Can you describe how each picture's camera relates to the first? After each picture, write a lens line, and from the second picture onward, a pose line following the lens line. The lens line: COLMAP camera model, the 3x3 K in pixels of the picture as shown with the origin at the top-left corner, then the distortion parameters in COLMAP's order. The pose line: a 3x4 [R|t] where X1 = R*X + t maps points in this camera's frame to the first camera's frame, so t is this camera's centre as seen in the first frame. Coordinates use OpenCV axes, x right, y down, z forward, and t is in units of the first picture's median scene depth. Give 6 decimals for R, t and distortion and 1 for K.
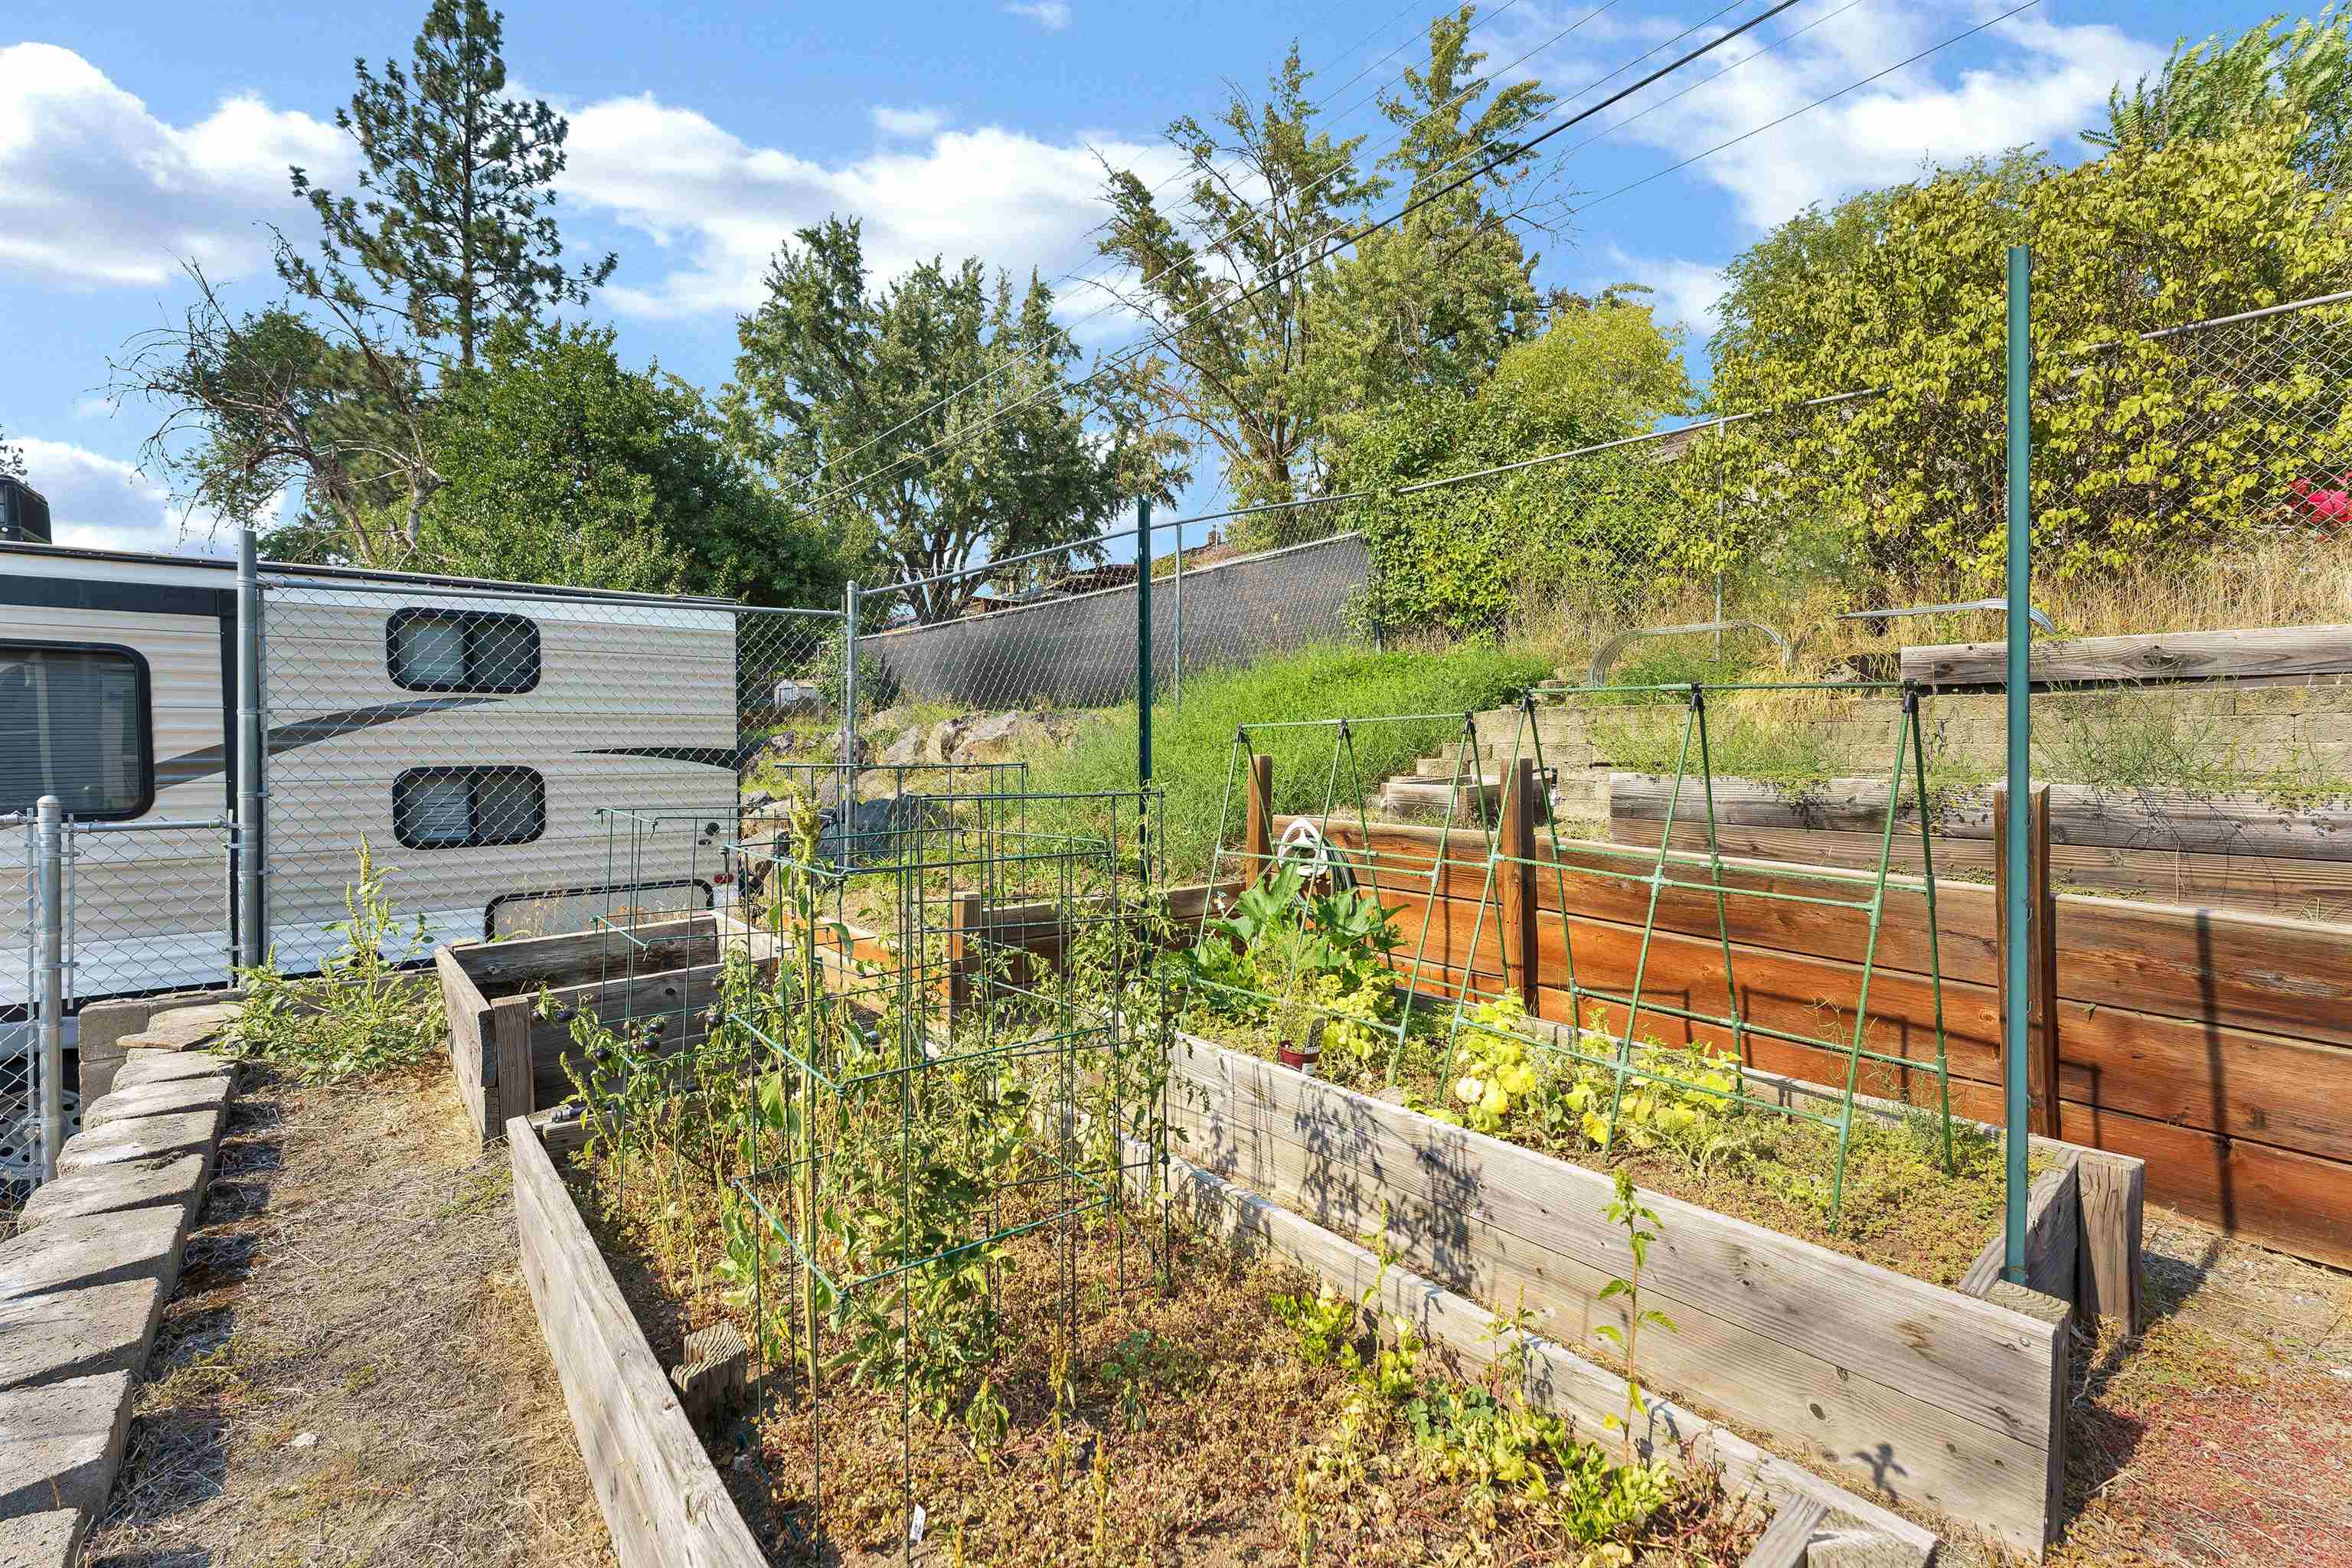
lens RADIAL K [[982.9, 0, 1163.2], [0, 982.9, 788.9], [0, 0, 1]] dist [0.000327, -0.002678]
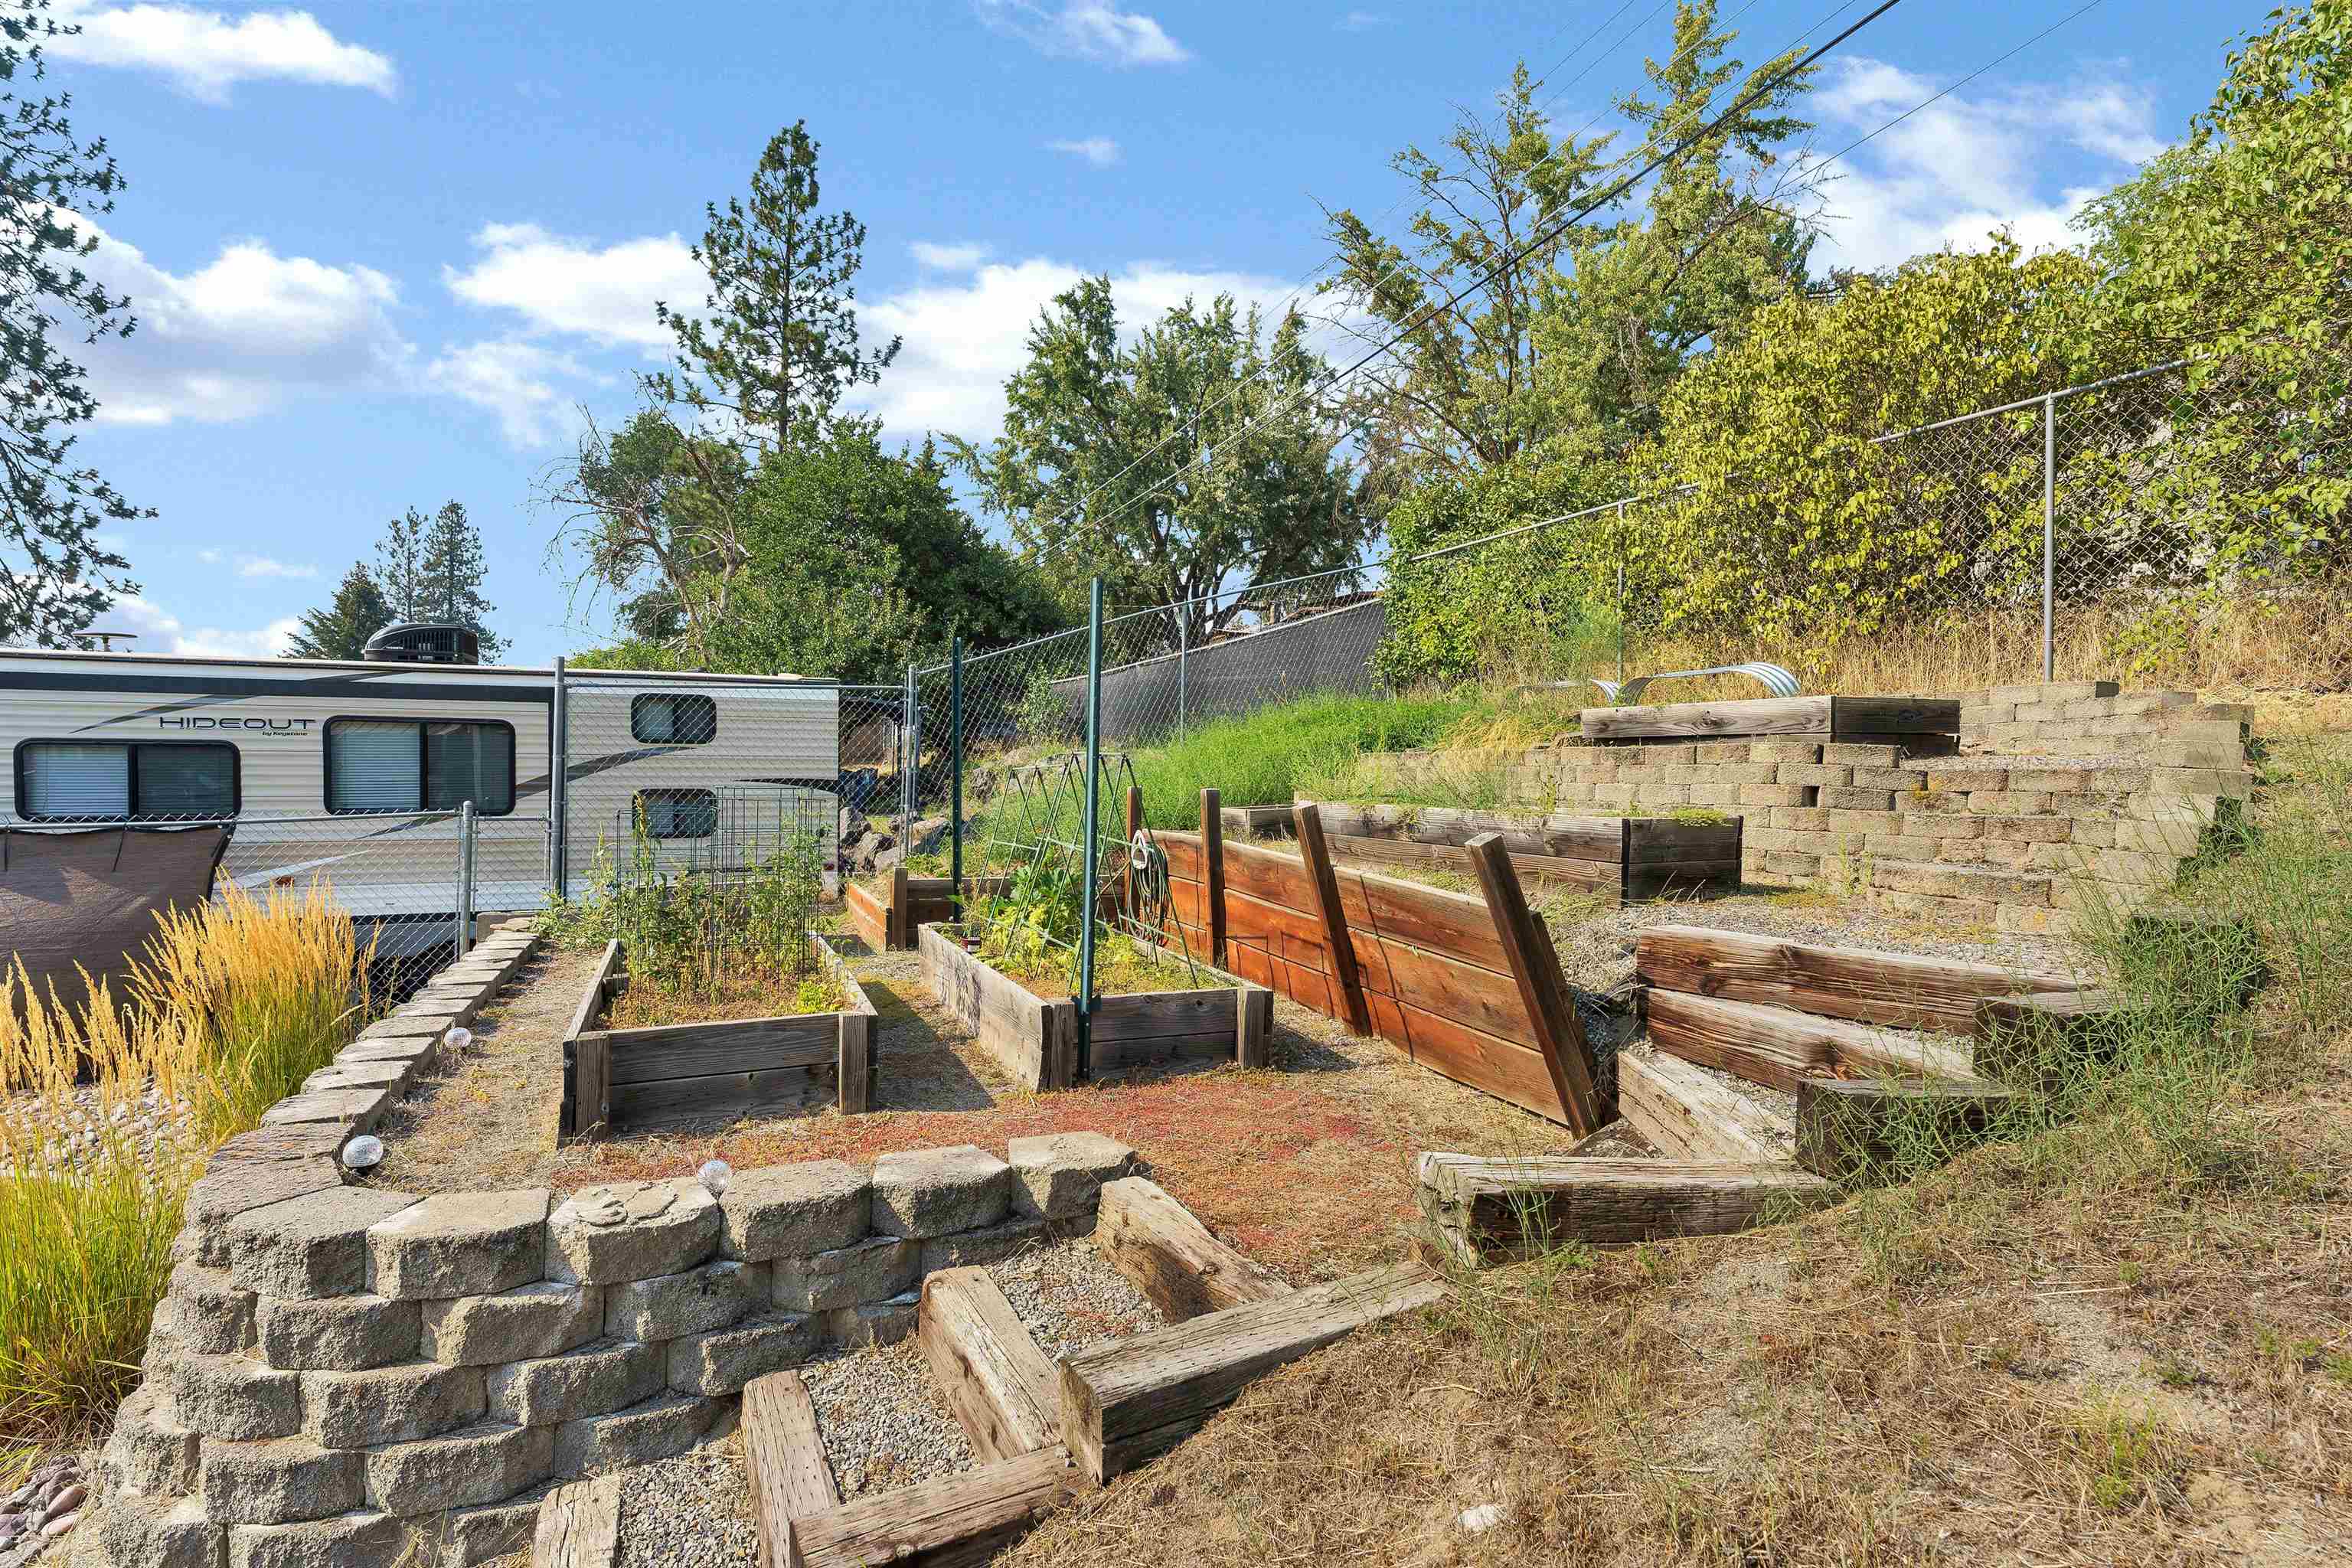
lens RADIAL K [[1081.6, 0, 1169.2], [0, 1081.6, 784.6], [0, 0, 1]] dist [-0.000538, 0.000256]
pose [[0.959821, 0.009986, -0.280435, 0.092158], [-0.021352, 0.999068, -0.037505, 0.003129], [0.279799, 0.041986, 0.959140, -0.077348]]
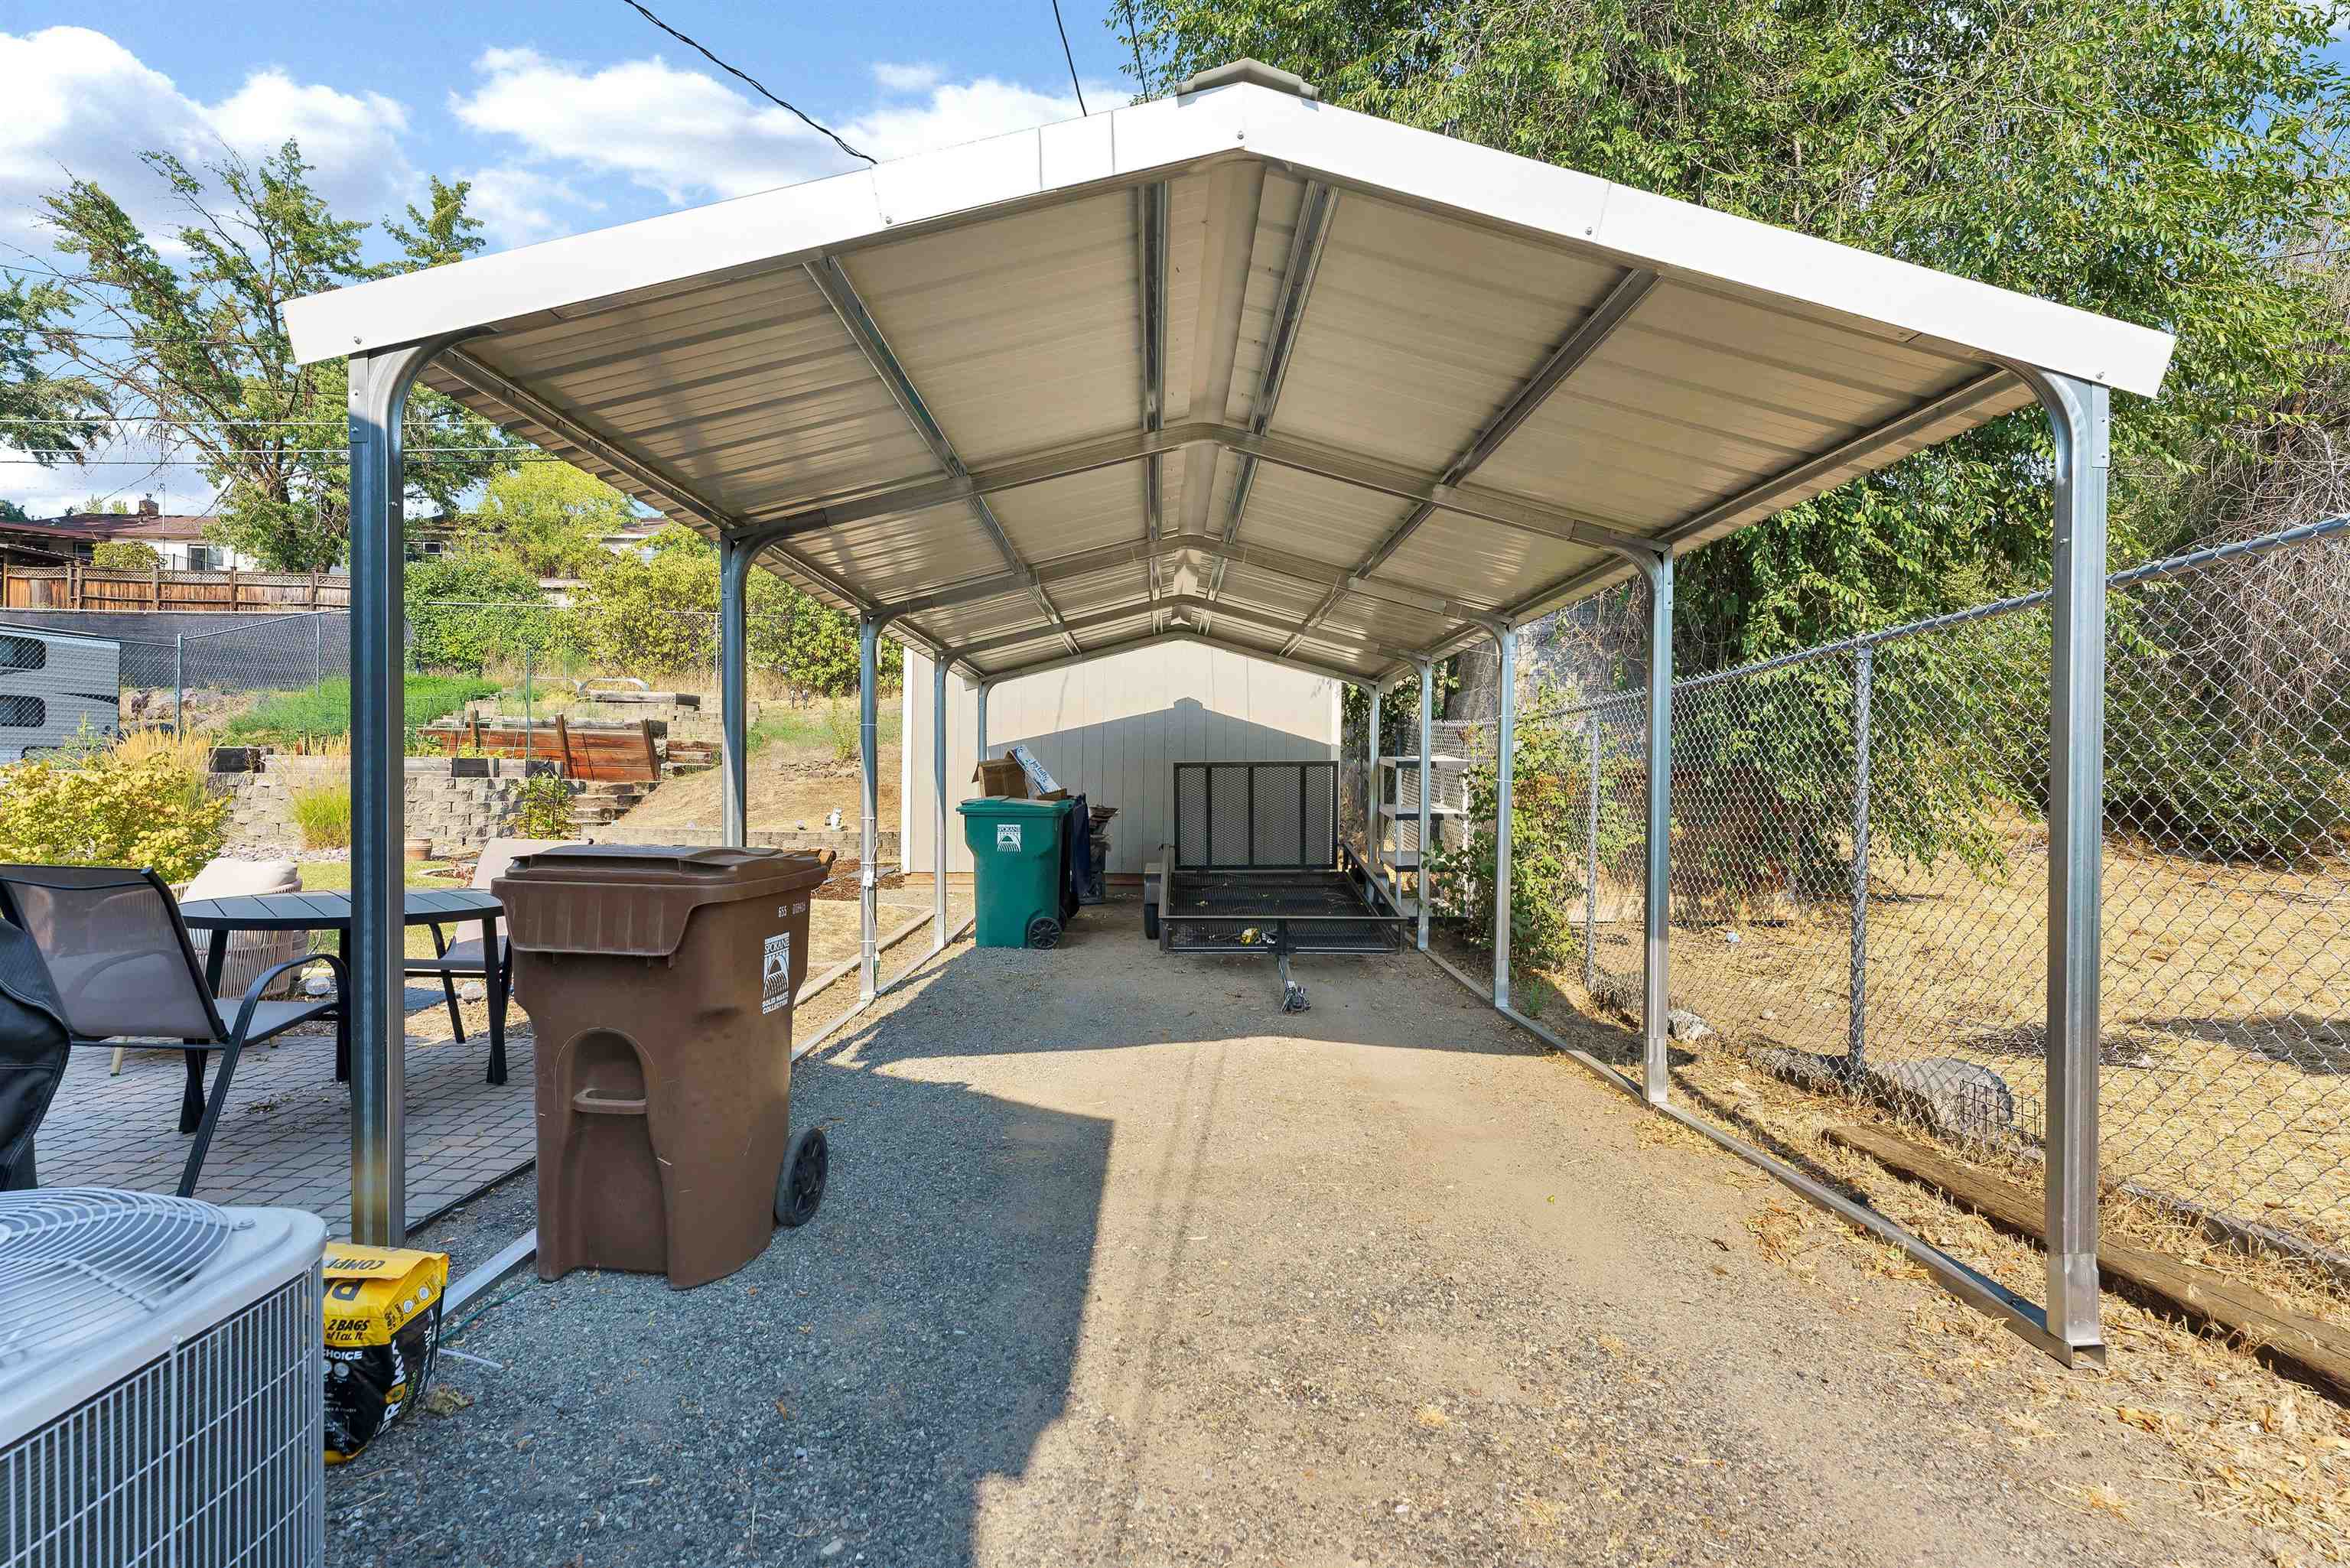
lens RADIAL K [[1025.0, 0, 1175.0], [0, 1025.0, 784.0], [0, 0, 1]] dist [-0.001040, 0.000091]
pose [[0.625165, 0.000354, 0.780492, -0.145230], [0.020481, 0.999648, -0.016858, 0.051214], [-0.780224, 0.026524, 0.624938, -0.496925]]
